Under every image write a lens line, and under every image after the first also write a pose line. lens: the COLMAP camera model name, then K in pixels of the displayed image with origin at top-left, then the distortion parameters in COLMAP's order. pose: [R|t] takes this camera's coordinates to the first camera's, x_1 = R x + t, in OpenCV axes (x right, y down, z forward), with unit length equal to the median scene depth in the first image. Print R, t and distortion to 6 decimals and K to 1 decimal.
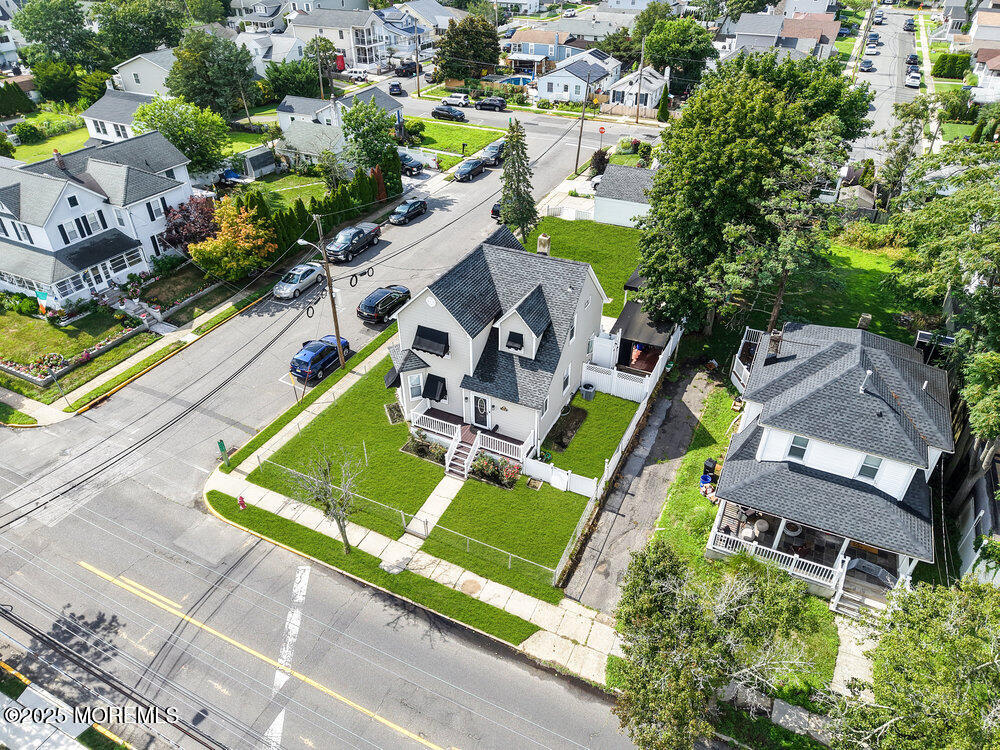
lens RADIAL K [[665.6, 0, 500.0], [0, 665.6, 375.0], [0, 0, 1]] dist [-0.005392, -0.003839]
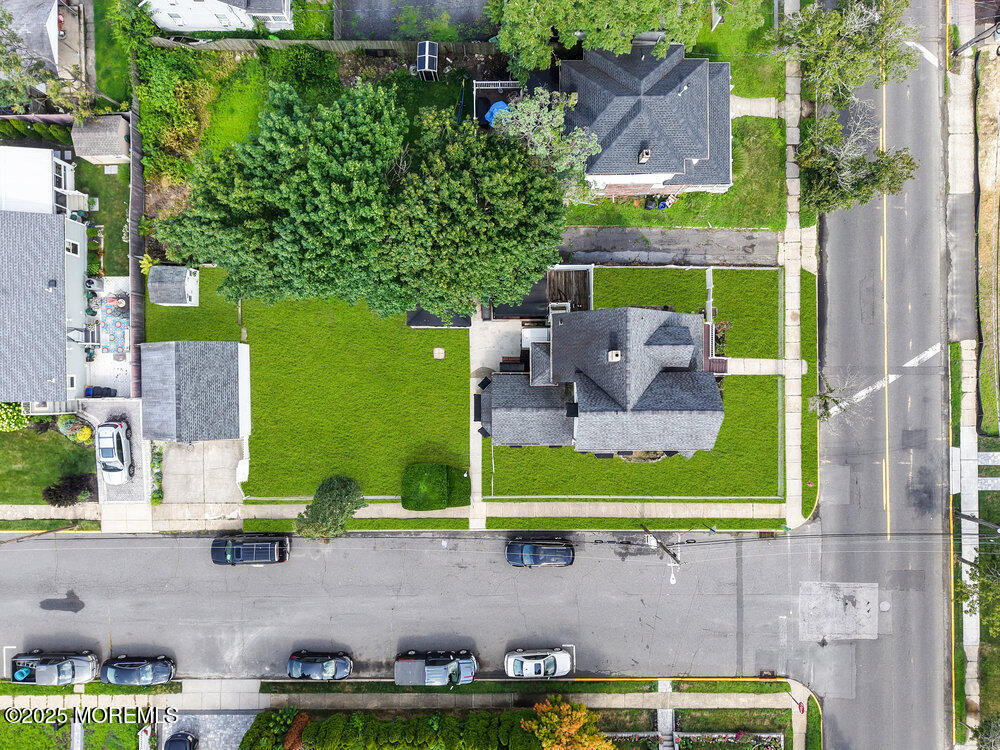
lens RADIAL K [[665.6, 0, 500.0], [0, 665.6, 375.0], [0, 0, 1]] dist [-0.005392, -0.003839]
pose [[-0.436543, -0.899673, 0.004194, 0.137450], [0.517128, -0.247104, 0.819462, -1.442050], [-0.736212, 0.359899, 0.573118, 0.629174]]
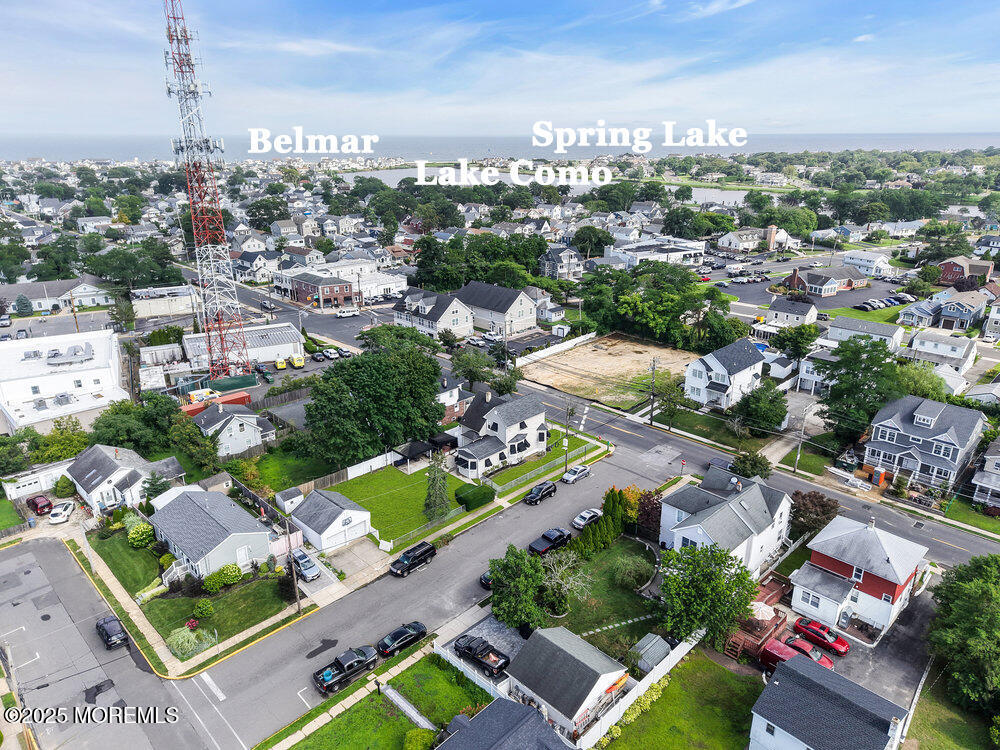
lens RADIAL K [[665.6, 0, 500.0], [0, 665.6, 375.0], [0, 0, 1]] dist [-0.005392, -0.003839]
pose [[-0.944515, -0.100115, 0.312839, -0.981080], [0.194241, 0.597801, 0.777756, -2.817938], [-0.264881, 0.795368, -0.545186, 2.864605]]
